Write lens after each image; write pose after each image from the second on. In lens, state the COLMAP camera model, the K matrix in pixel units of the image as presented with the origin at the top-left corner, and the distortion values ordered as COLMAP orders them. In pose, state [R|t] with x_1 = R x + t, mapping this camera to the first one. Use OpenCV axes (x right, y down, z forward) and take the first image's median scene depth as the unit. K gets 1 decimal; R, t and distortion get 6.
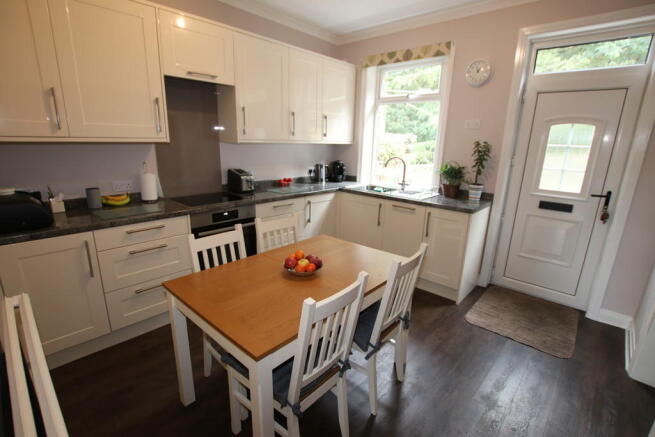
lens RADIAL K [[309.5, 0, 328.0], [0, 309.5, 219.5], [0, 0, 1]] dist [-0.001516, -0.000390]
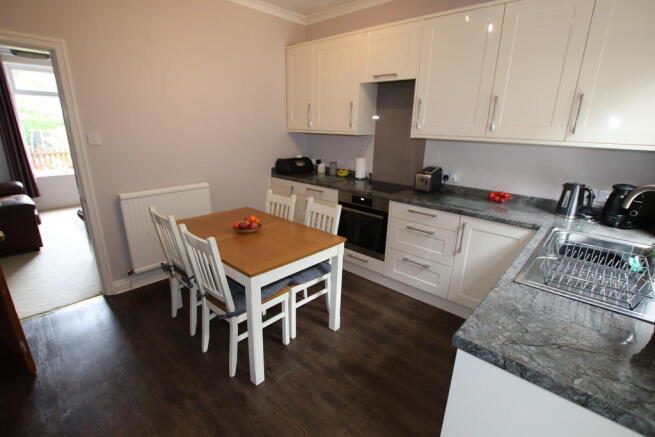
lens RADIAL K [[309.5, 0, 328.6], [0, 309.5, 216.0], [0, 0, 1]] dist [-0.001516, -0.000390]
pose [[0.001989, 0.252300, -0.967647, 0.714854], [-0.284387, 0.927837, 0.241335, -0.183026], [0.958707, 0.274707, 0.073597, 0.761642]]
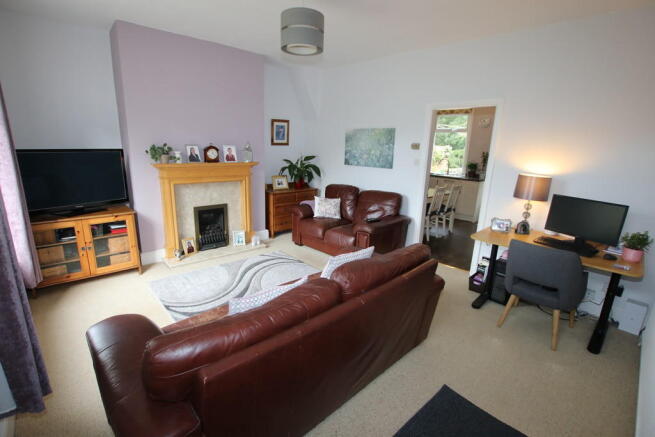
lens RADIAL K [[309.5, 0, 327.7], [0, 309.5, 220.3], [0, 0, 1]] dist [-0.001516, -0.000390]
pose [[0.996849, 0.026717, -0.074694, -0.356874], [-0.028044, 0.999466, -0.016780, 0.241085], [0.074206, 0.018822, 0.997065, -1.010210]]
